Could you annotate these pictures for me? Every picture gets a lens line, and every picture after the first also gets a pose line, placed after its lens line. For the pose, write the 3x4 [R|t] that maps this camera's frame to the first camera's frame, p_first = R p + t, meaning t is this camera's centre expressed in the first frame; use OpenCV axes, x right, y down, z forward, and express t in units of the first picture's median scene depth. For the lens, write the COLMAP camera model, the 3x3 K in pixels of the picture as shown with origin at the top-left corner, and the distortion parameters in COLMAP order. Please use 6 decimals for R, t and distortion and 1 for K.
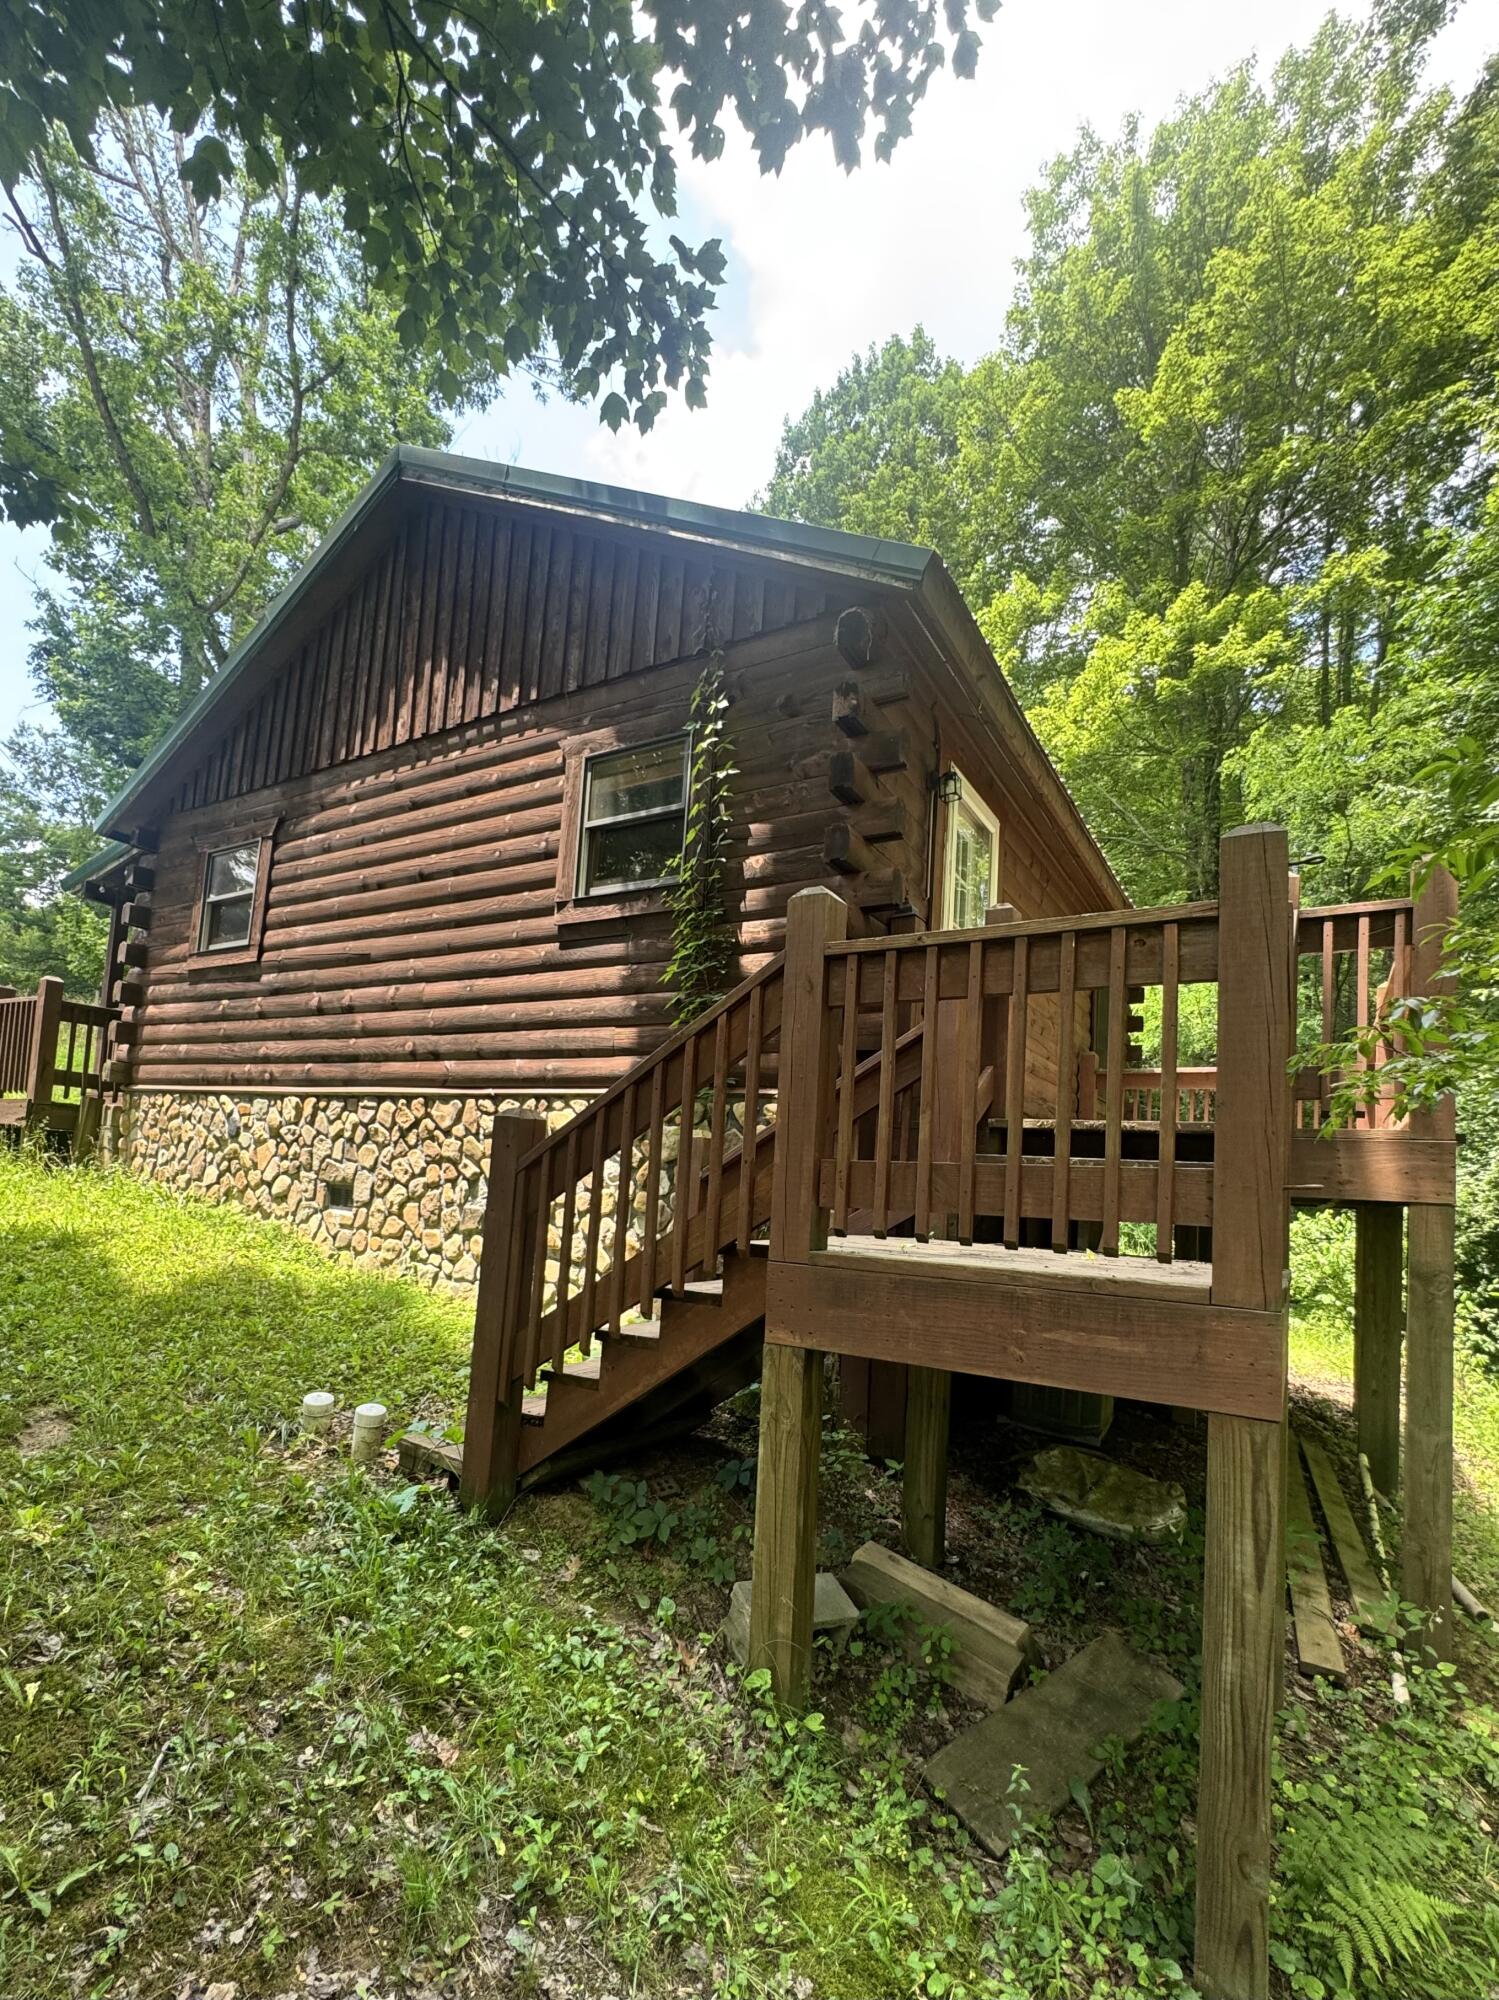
lens RADIAL K [[807.7, 0, 753.5], [0, 807.7, 1006.8], [0, 0, 1]] dist [0.001302, 0.000290]
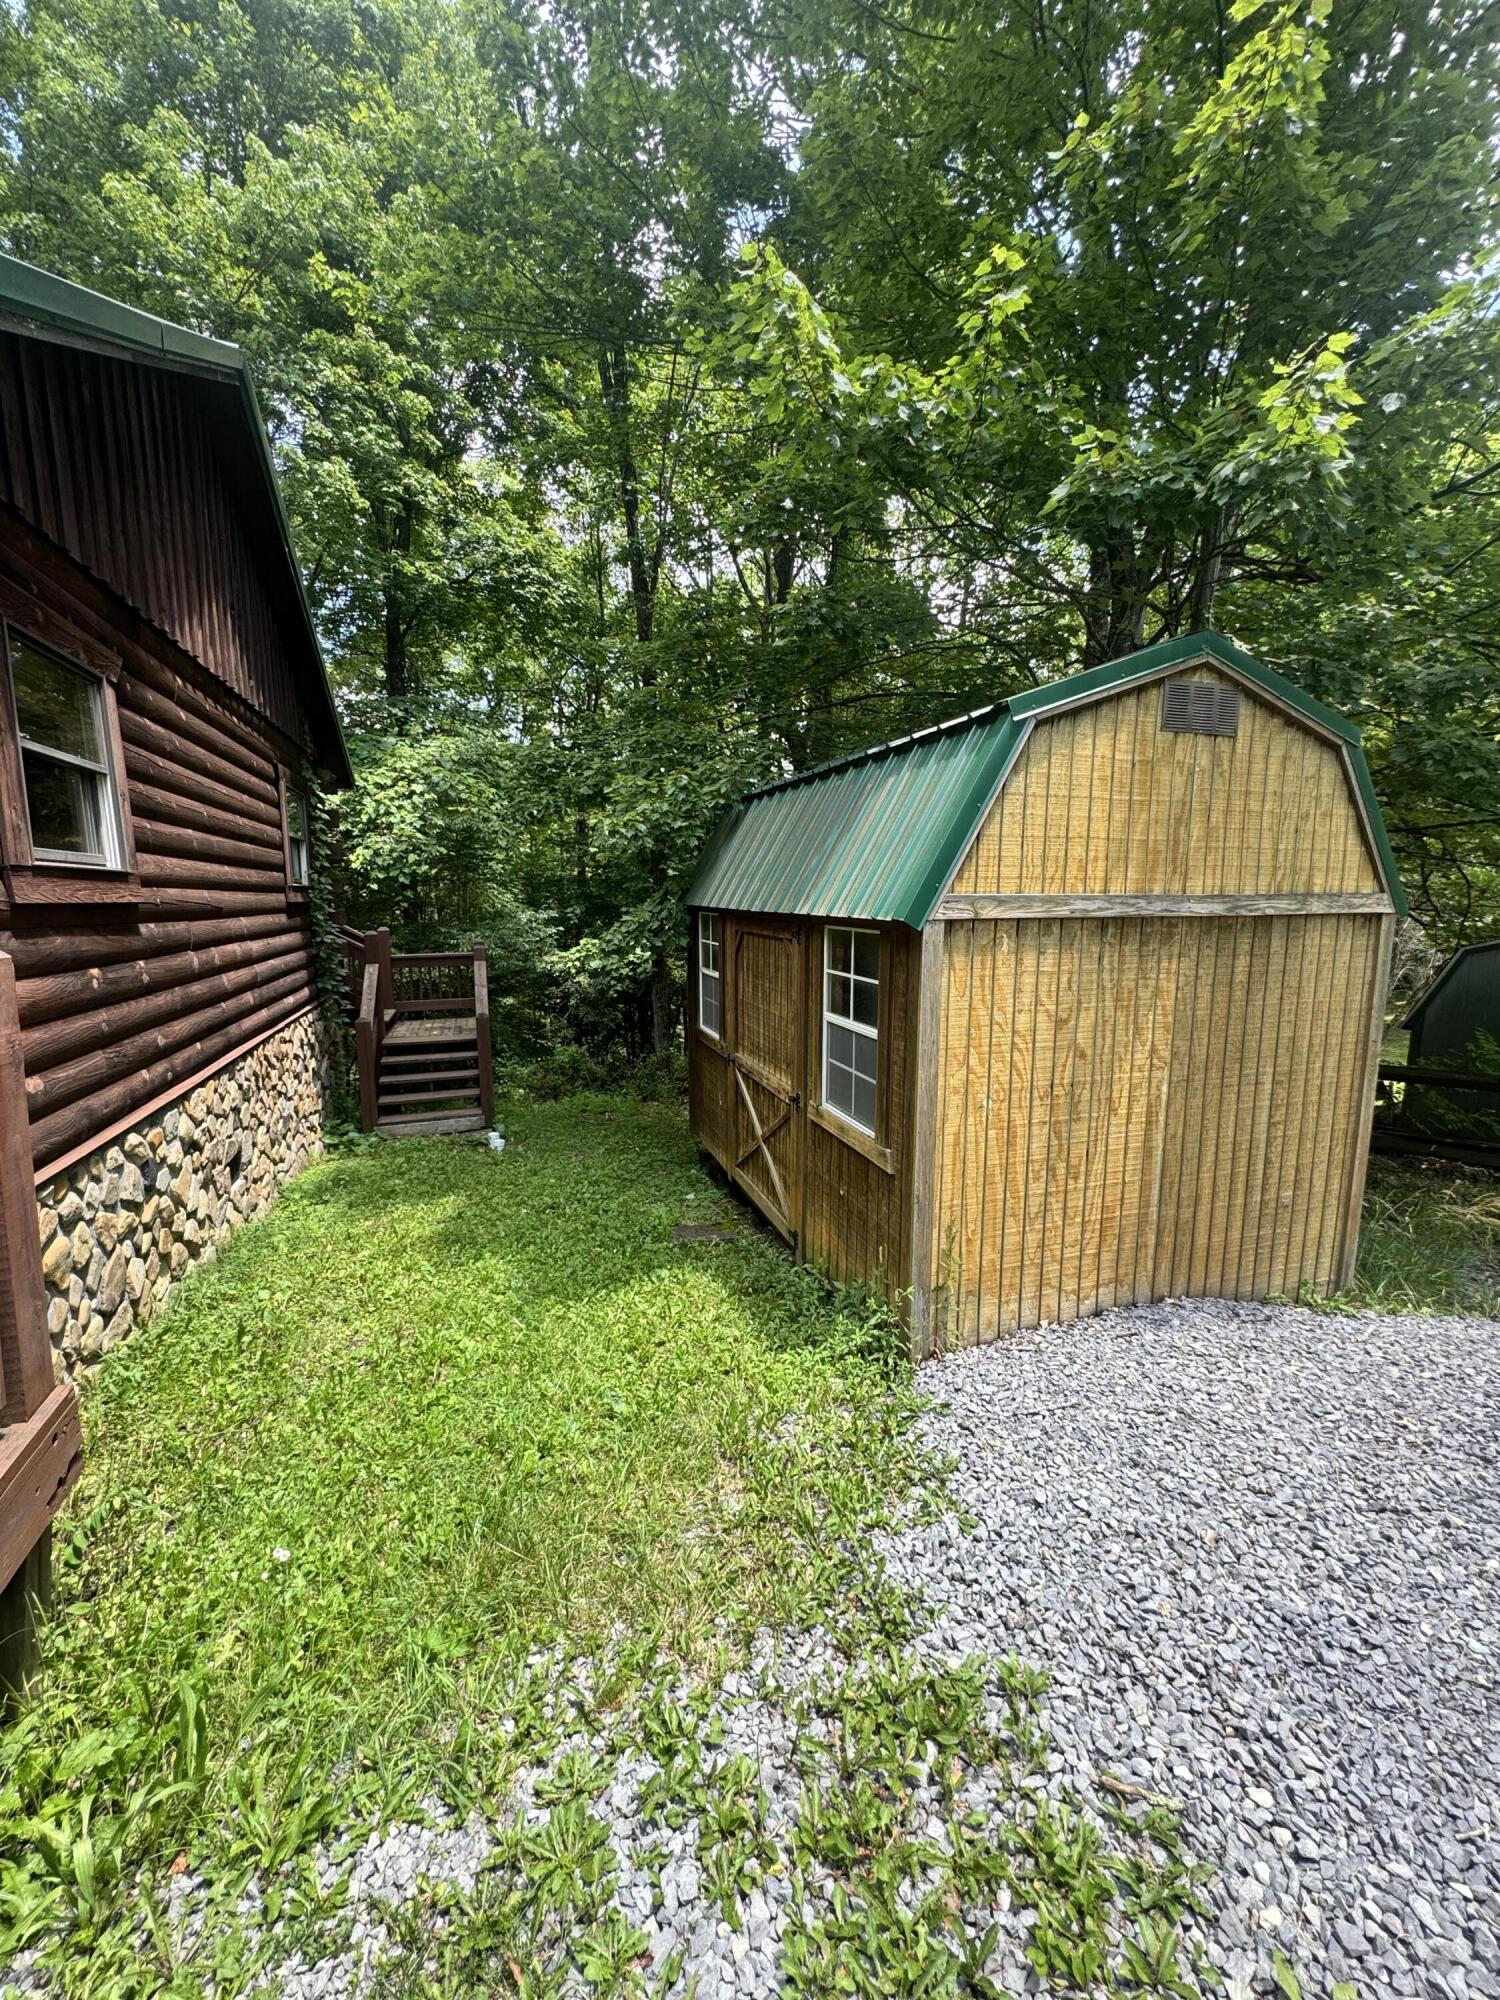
lens RADIAL K [[801.1, 0, 750.0], [0, 801.1, 1000.0], [0, 0, 1]] dist [-0.006153, 0.000136]
pose [[-0.744232, -0.088484, 0.662034, -1.481624], [-0.068299, 0.996072, 0.056352, -0.051535], [-0.664420, -0.003277, -0.747352, 1.242766]]
